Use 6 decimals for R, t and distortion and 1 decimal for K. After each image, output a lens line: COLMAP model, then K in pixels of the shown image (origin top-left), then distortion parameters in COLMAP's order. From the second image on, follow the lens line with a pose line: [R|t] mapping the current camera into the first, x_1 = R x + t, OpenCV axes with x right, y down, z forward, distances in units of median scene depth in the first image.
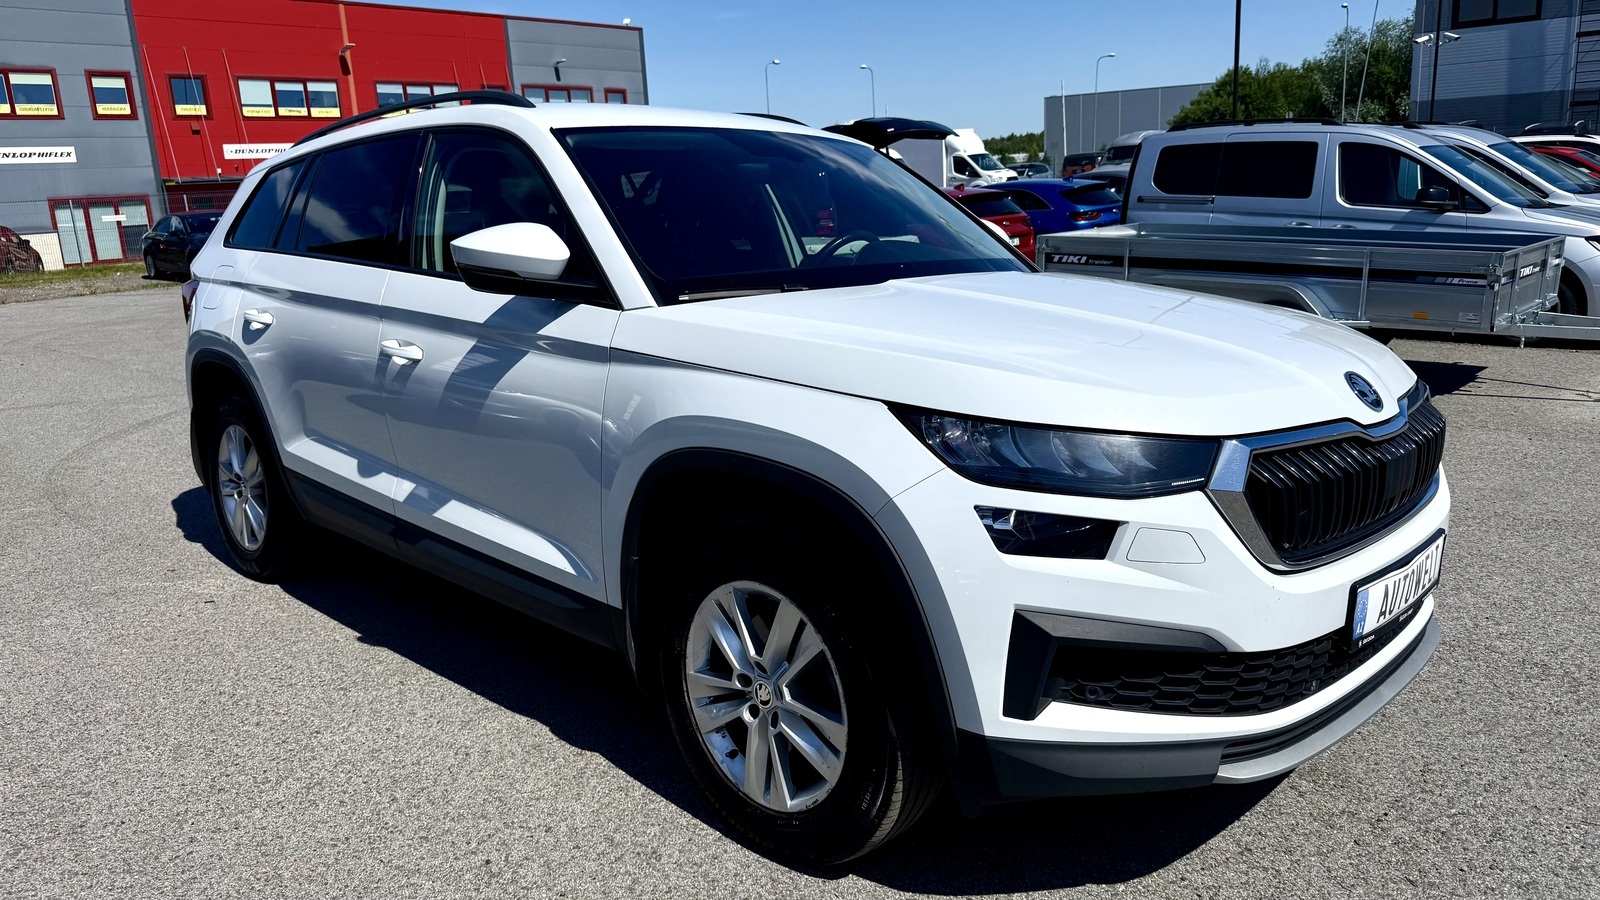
lens RADIAL K [[1132.1, 0, 802.7], [0, 1132.1, 431.7], [0, 0, 1]] dist [0.027121, -0.016830]
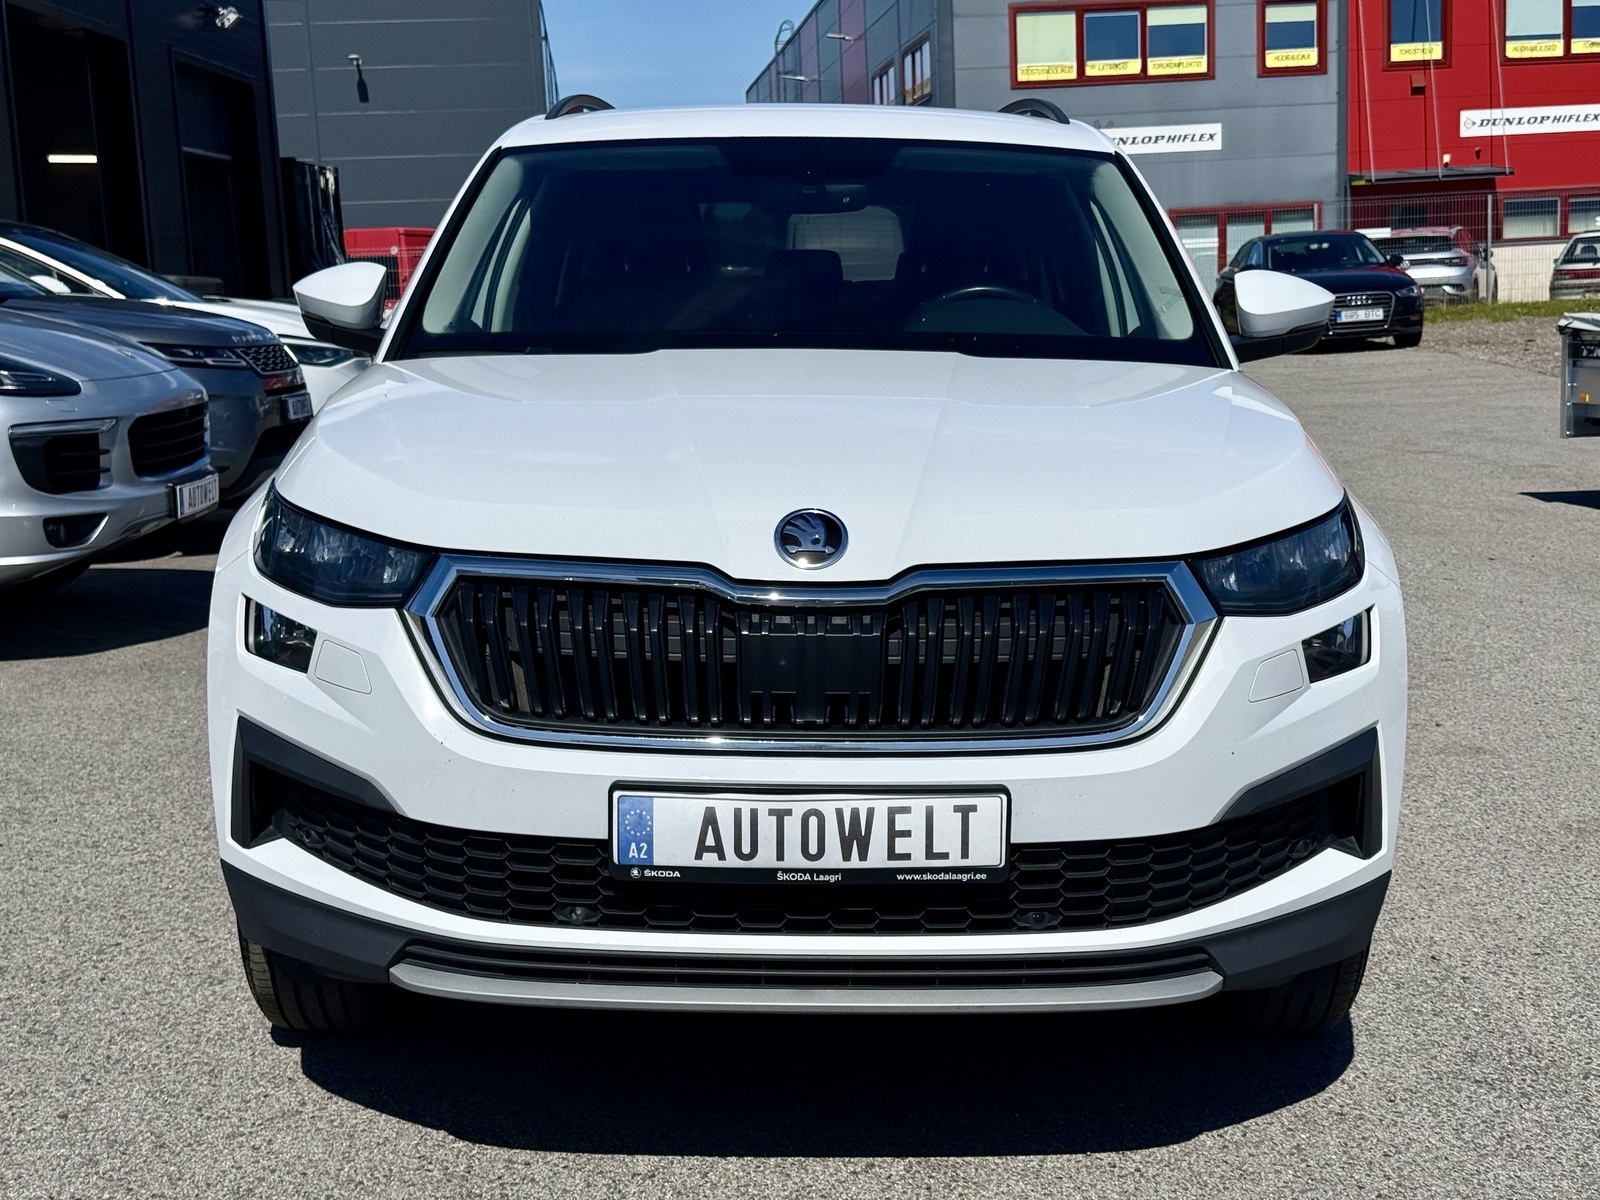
lens RADIAL K [[2373.2, 0, 792.2], [0, 2373.2, 607.2], [0, 0, 1]] dist [-0.045673, 0.000000]
pose [[0.682257, 0.120042, -0.721190, 0.132807], [-0.143162, 0.989267, 0.029229, -0.002978], [0.716959, 0.083306, 0.692120, 0.002725]]
